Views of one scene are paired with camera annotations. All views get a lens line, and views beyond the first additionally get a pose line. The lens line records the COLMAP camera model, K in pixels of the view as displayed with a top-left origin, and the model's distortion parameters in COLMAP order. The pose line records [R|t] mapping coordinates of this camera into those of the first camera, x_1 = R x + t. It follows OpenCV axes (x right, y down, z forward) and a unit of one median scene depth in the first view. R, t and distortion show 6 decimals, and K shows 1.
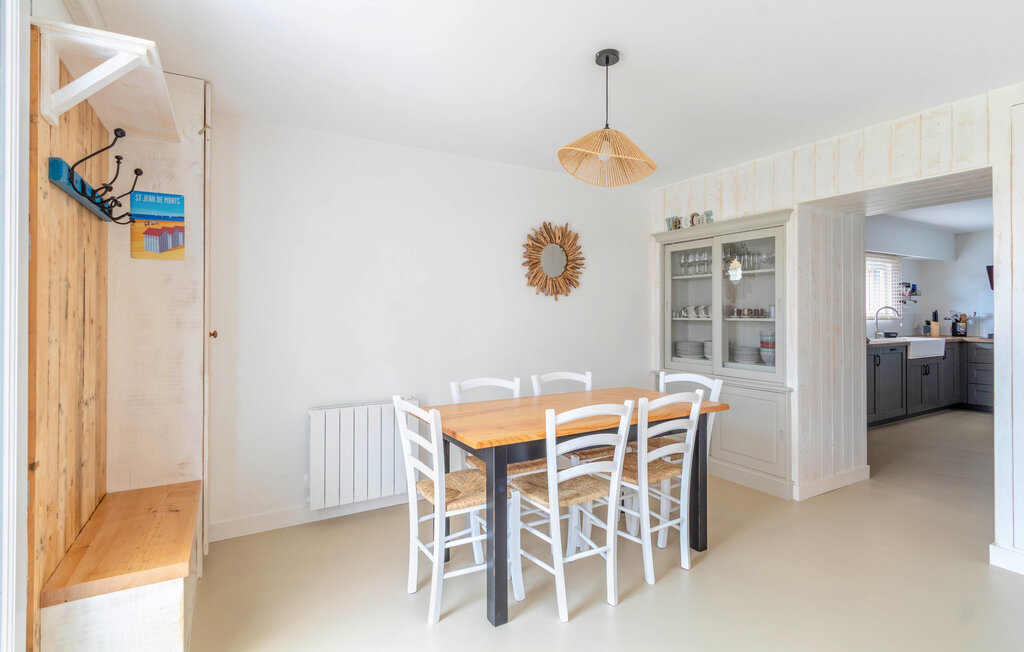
lens RADIAL K [[493.4, 0, 511.1], [0, 493.4, 309.3], [0, 0, 1]] dist [-0.000629, -0.000045]
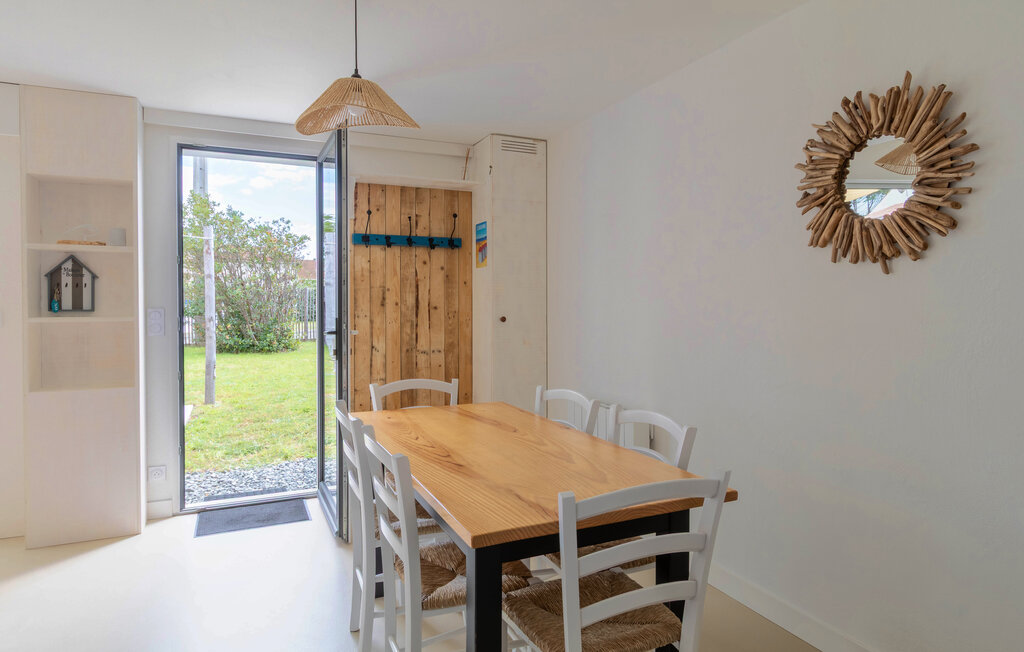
lens RADIAL K [[595.5, 0, 499.9], [0, 595.5, 309.7], [0, 0, 1]] dist [0.002642, -0.000311]
pose [[-0.123411, 0.013346, -0.992266, 0.973369], [0.009228, 0.999882, 0.012300, 0.005077], [0.992313, -0.007639, -0.123520, 1.160699]]
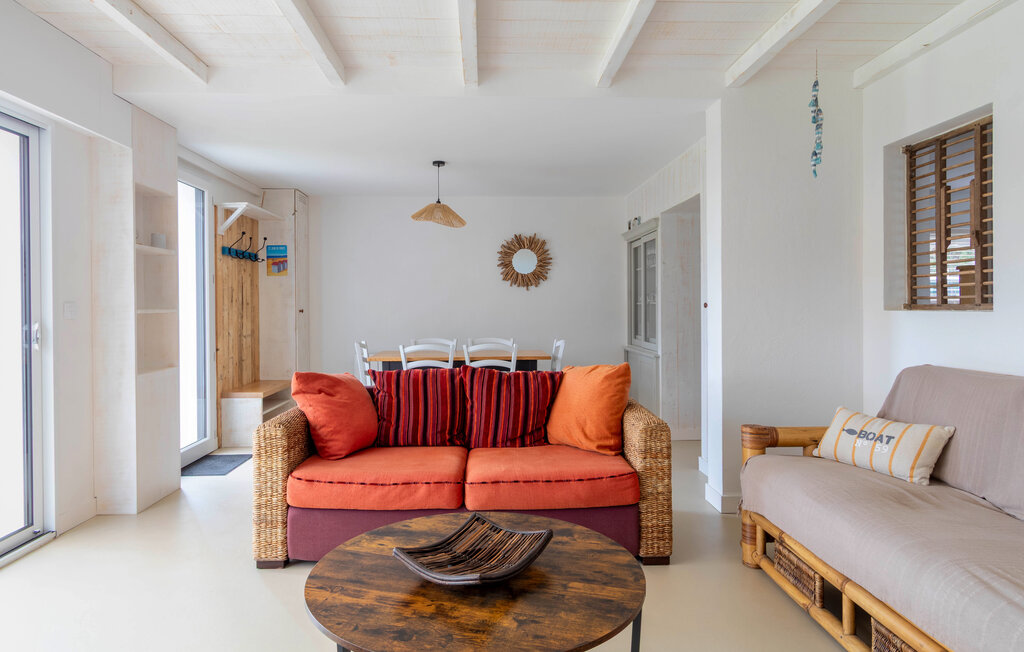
lens RADIAL K [[606.5, 0, 511.9], [0, 606.5, 312.3], [0, 0, 1]] dist [0.001637, 0.000251]
pose [[0.884793, -0.000881, -0.465983, 1.312451], [0.010053, 0.999802, 0.017199, 0.021224], [0.465876, -0.019902, 0.884626, -0.805625]]
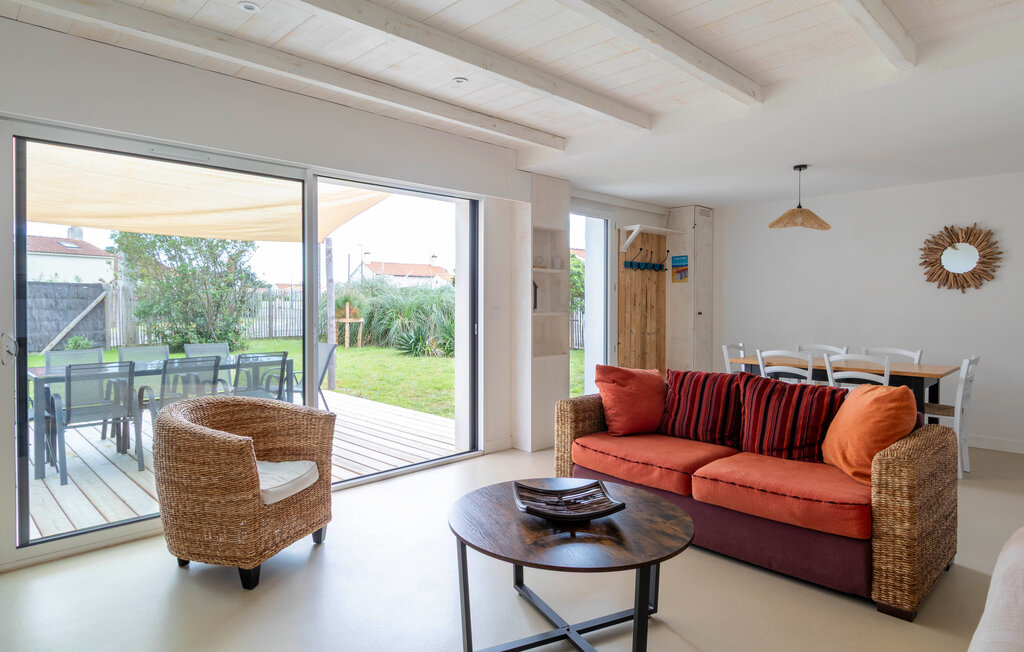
lens RADIAL K [[595.5, 0, 499.9], [0, 595.5, 309.7], [0, 0, 1]] dist [0.002642, -0.000311]
pose [[0.237784, 0.011063, -0.971255, 1.816268], [0.007069, 0.999889, 0.013120, -0.008758], [0.971292, -0.009985, 0.237680, -0.548885]]
